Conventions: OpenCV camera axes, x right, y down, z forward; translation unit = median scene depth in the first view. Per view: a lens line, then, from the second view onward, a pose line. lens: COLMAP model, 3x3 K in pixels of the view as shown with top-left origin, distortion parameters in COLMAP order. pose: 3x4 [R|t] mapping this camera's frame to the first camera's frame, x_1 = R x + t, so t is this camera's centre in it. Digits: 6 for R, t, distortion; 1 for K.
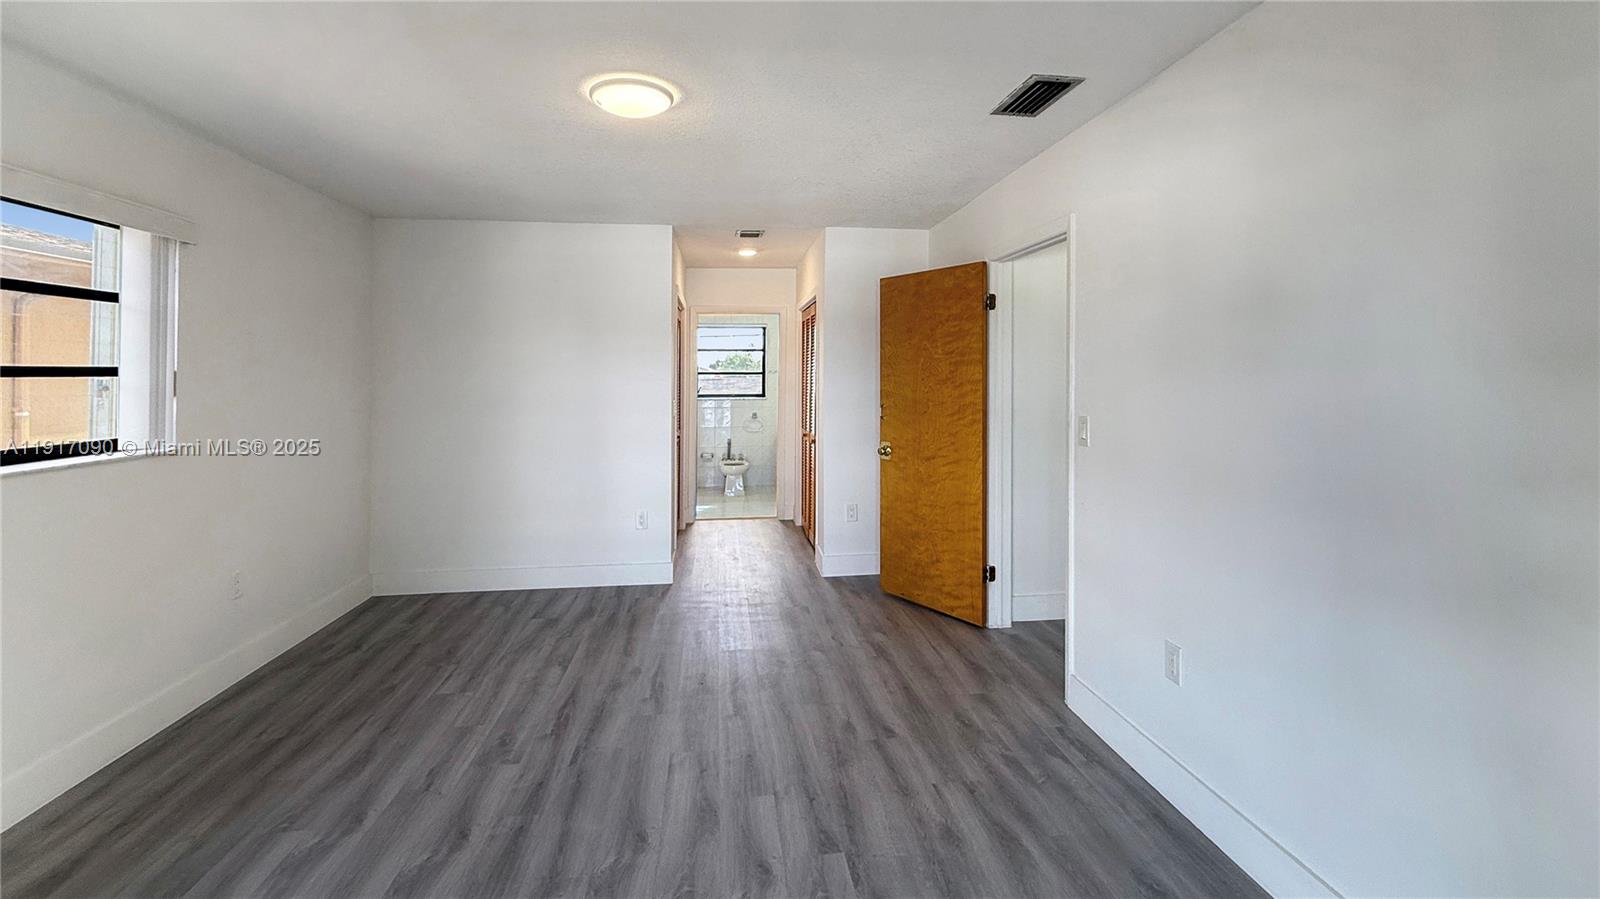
lens RADIAL K [[635.0, 0, 800.0], [0, 635.0, 449.5], [0, 0, 1]] dist [0.002985, 0.000405]
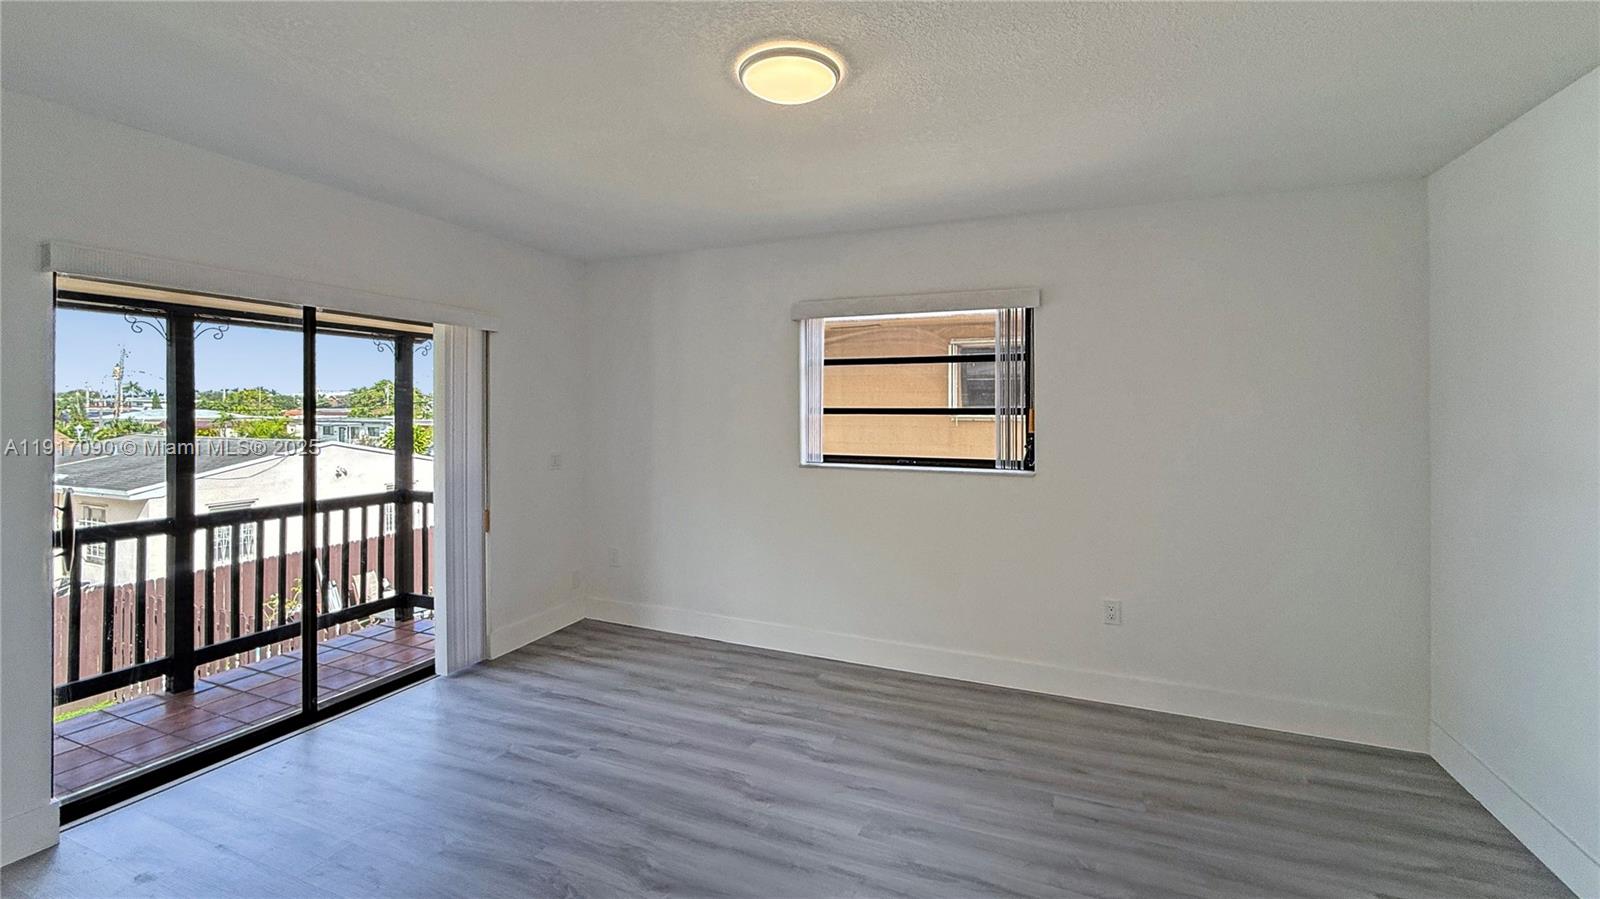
lens RADIAL K [[635.0, 0, 800.0], [0, 635.0, 449.5], [0, 0, 1]] dist [0.002985, 0.000405]
pose [[-0.464158, 0.051902, -0.884230, 0.417748], [-0.103907, 0.988198, 0.112549, -0.182112], [0.879636, 0.144119, -0.453288, 1.267180]]
